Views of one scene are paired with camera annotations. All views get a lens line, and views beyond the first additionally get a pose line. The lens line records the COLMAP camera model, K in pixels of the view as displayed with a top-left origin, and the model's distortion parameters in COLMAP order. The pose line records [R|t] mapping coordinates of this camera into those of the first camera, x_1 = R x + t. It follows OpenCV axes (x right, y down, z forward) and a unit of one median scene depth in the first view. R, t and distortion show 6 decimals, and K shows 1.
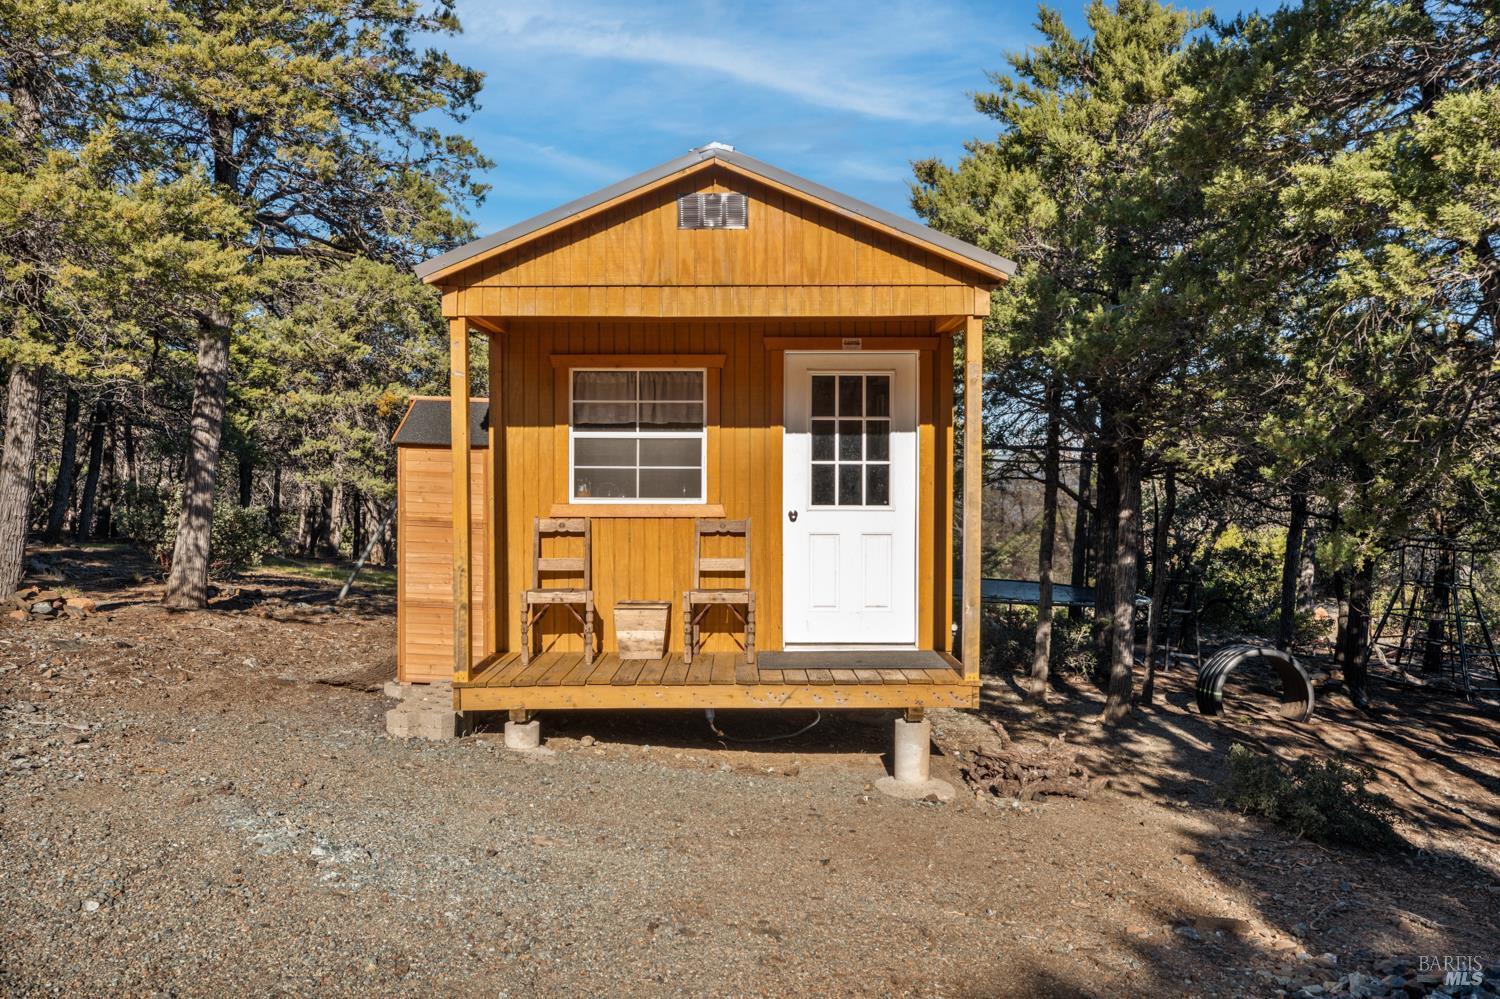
lens RADIAL K [[1191.6, 0, 748.8], [0, 1191.6, 504.5], [0, 0, 1]] dist [0.001651, 0.001134]
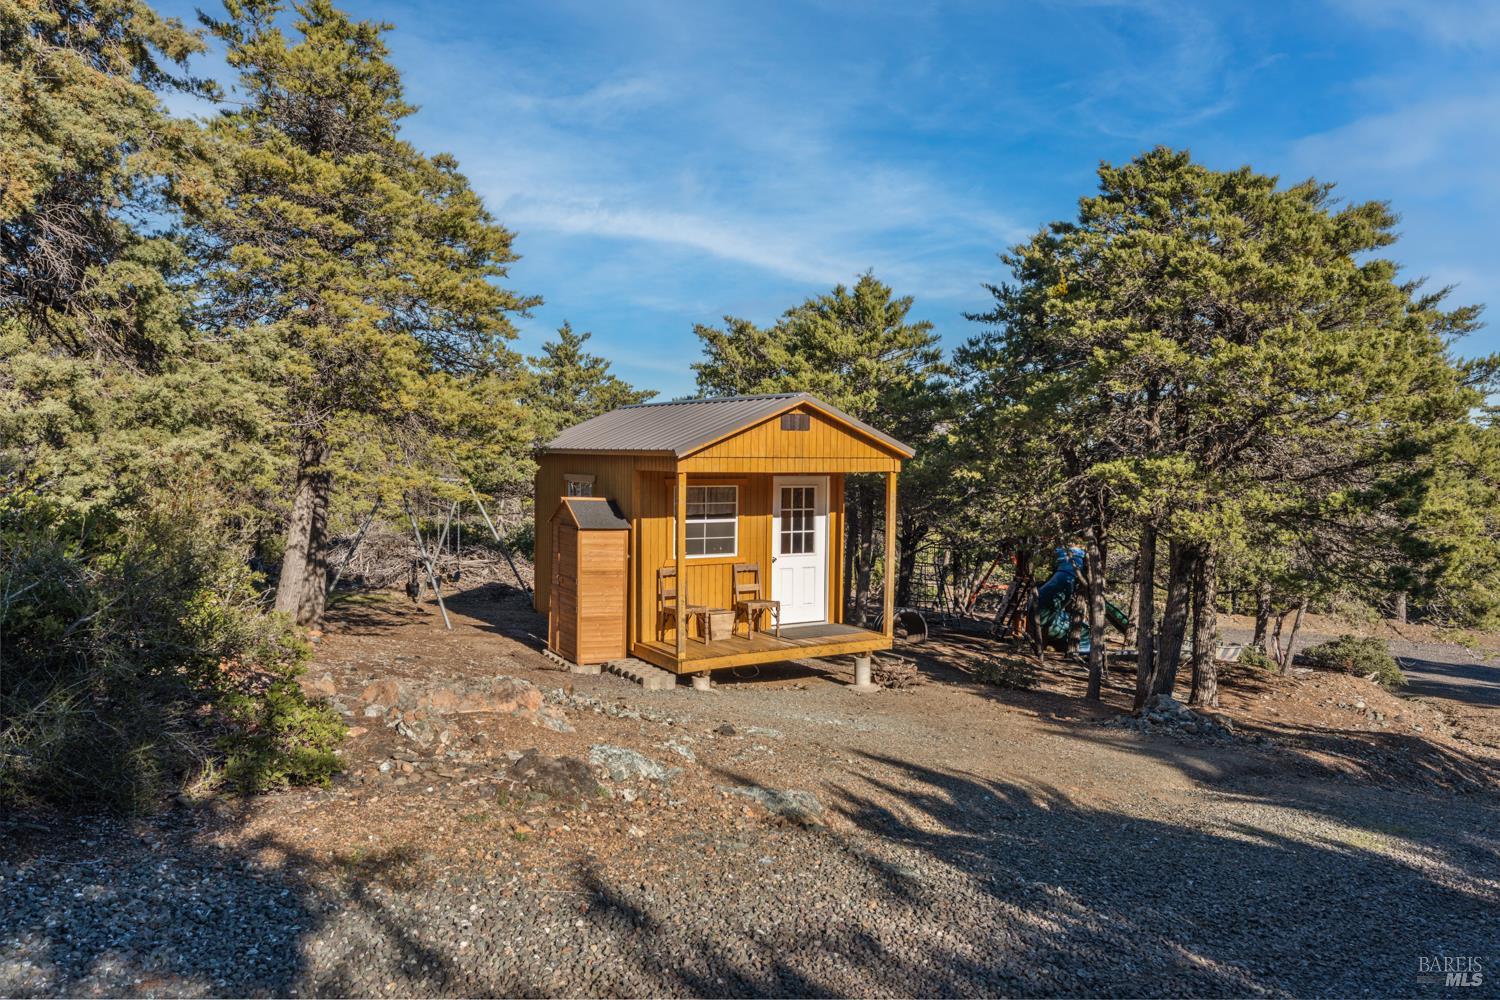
lens RADIAL K [[1007.2, 0, 751.0], [0, 1007.2, 494.5], [0, 0, 1]] dist [0.003139, 0.000123]
pose [[0.869661, -0.012256, 0.493498, -0.808321], [0.006707, 0.999893, 0.013013, -0.119221], [-0.493605, -0.008007, 0.869650, -0.413265]]
